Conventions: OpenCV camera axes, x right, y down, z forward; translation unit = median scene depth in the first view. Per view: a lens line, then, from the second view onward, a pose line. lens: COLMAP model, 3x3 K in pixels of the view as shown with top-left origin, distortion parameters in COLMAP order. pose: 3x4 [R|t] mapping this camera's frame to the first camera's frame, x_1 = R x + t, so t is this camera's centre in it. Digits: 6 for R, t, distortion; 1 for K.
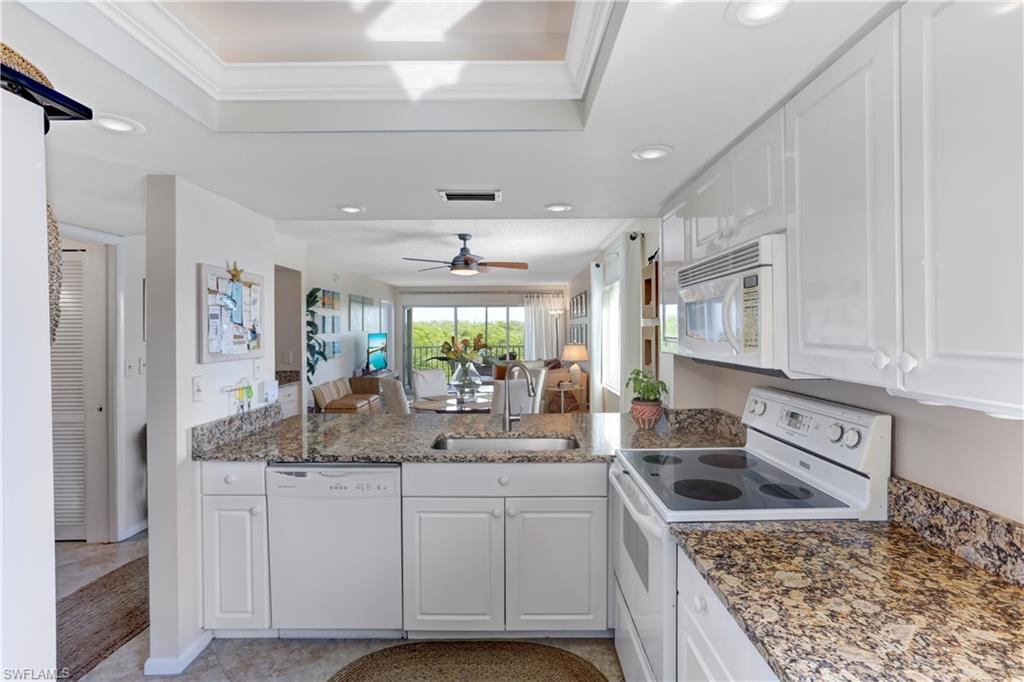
lens RADIAL K [[489.1, 0, 509.9], [0, 489.1, 337.6], [0, 0, 1]] dist [-0.011775, 0.003420]
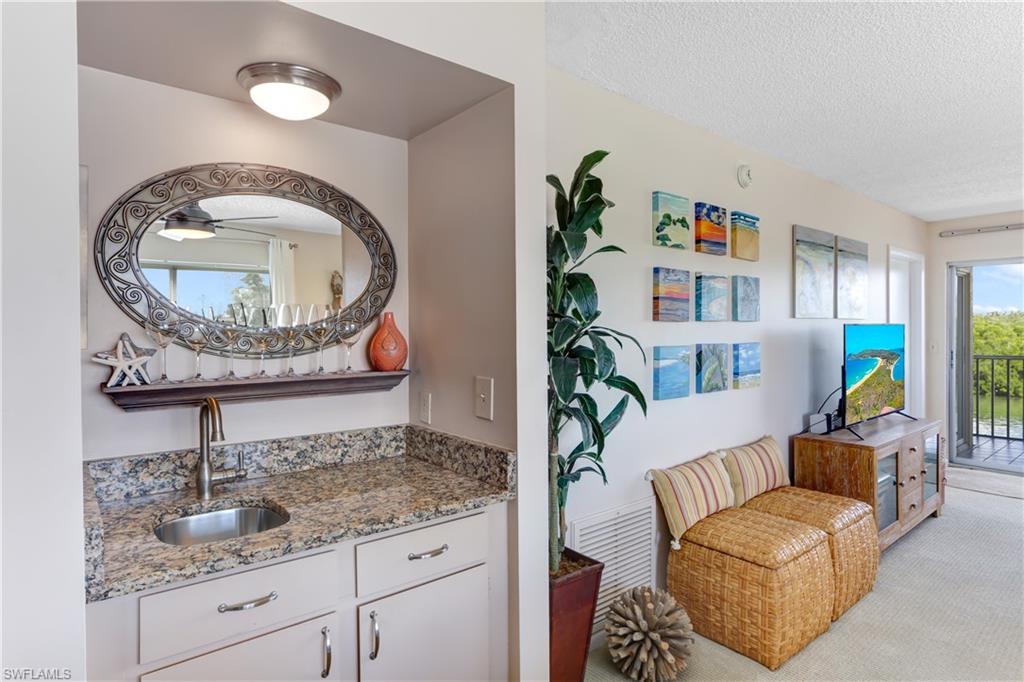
lens RADIAL K [[565.3, 0, 512.6], [0, 565.3, 340.9], [0, 0, 1]] dist [-0.019917, 0.000229]
pose [[0.647294, 0.007015, -0.762208, -0.125012], [-0.001334, 0.999967, 0.008071, 0.002411], [0.762239, -0.004208, 0.647282, 0.524725]]
